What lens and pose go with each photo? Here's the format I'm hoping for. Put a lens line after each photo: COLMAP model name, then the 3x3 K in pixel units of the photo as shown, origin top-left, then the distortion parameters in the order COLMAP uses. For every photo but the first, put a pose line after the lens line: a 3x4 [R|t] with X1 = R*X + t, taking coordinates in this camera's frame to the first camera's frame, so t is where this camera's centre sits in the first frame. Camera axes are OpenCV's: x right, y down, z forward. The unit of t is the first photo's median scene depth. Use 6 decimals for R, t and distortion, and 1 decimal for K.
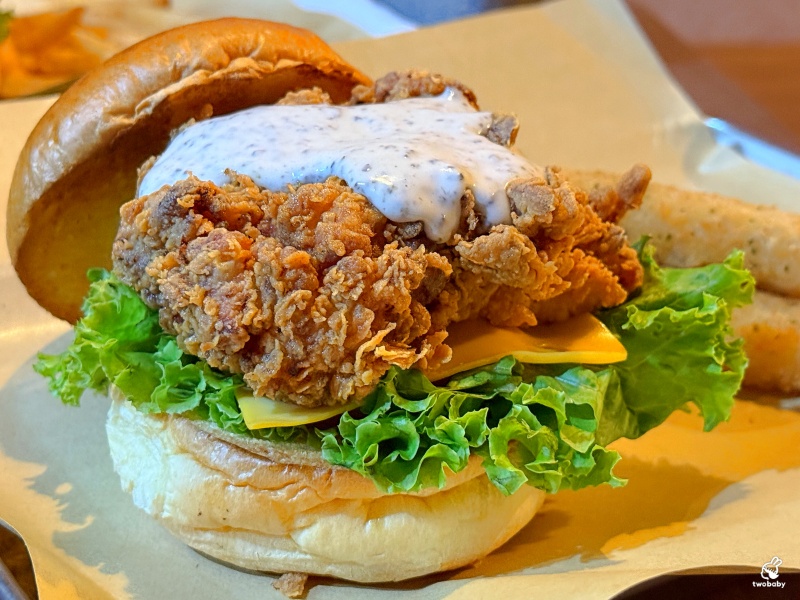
lens RADIAL K [[1448.5, 0, 400.0], [0, 1448.5, 300.0], [0, 0, 1]] dist [0.053986, -0.170524]
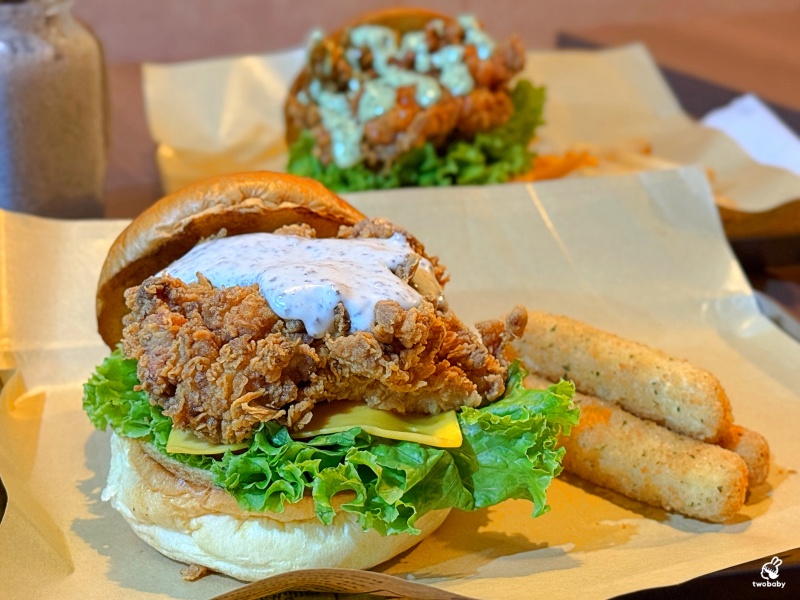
lens RADIAL K [[1448.5, 0, 400.0], [0, 1448.5, 300.0], [0, 0, 1]] dist [0.053986, -0.170524]
pose [[0.937429, 0.104640, -0.332080, 0.562702], [-0.139090, 0.986907, -0.081656, 0.026570], [0.319188, 0.122736, 0.939710, -0.284109]]
